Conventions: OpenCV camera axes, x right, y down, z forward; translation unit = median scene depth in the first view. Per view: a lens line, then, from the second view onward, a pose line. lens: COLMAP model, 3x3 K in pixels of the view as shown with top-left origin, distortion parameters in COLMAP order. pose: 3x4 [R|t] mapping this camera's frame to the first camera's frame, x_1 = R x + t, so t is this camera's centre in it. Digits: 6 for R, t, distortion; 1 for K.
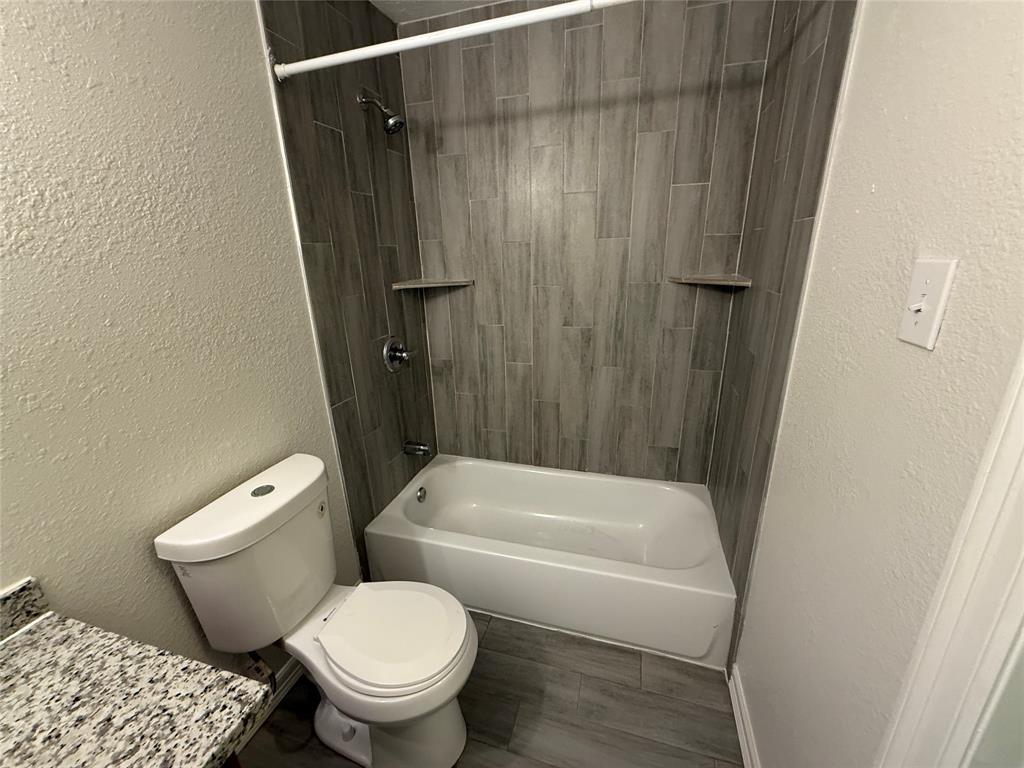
lens RADIAL K [[407.1, 0, 511.8], [0, 407.1, 382.5], [0, 0, 1]] dist [-0.013386, 0.000220]
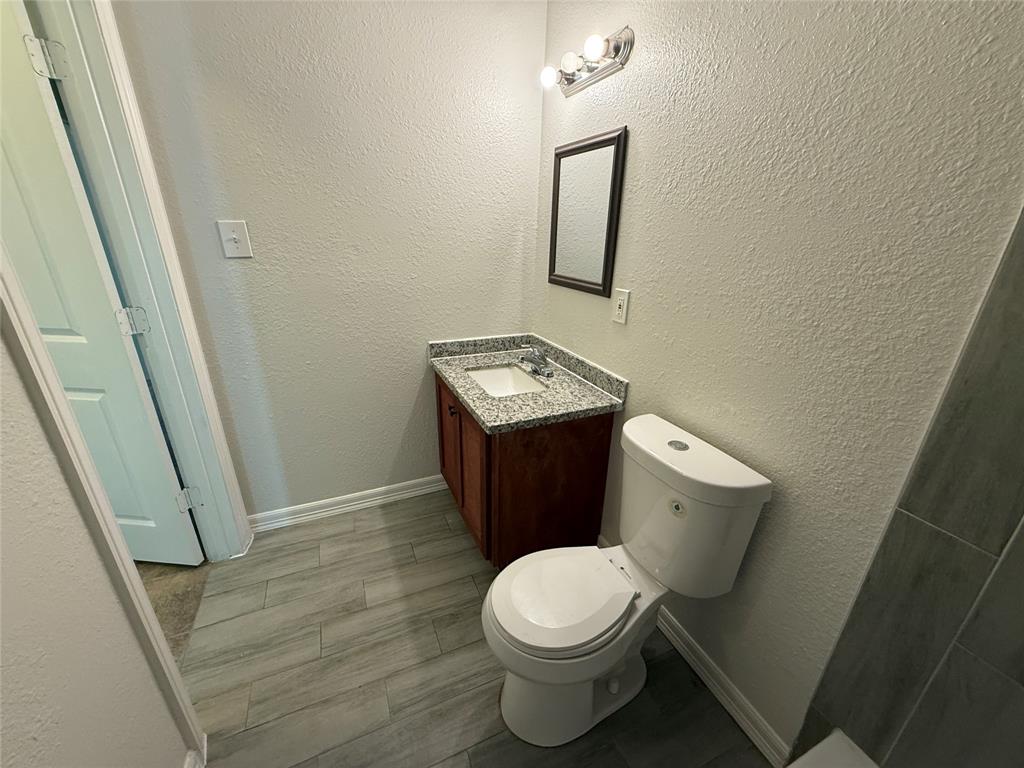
lens RADIAL K [[407.1, 0, 512.0], [0, 407.1, 383.3], [0, 0, 1]] dist [-0.013386, 0.000220]
pose [[-0.761333, 0.249887, -0.598271, 0.325608], [-0.189765, 0.796454, 0.574152, -0.420301], [0.619969, 0.550652, -0.558947, 1.380008]]
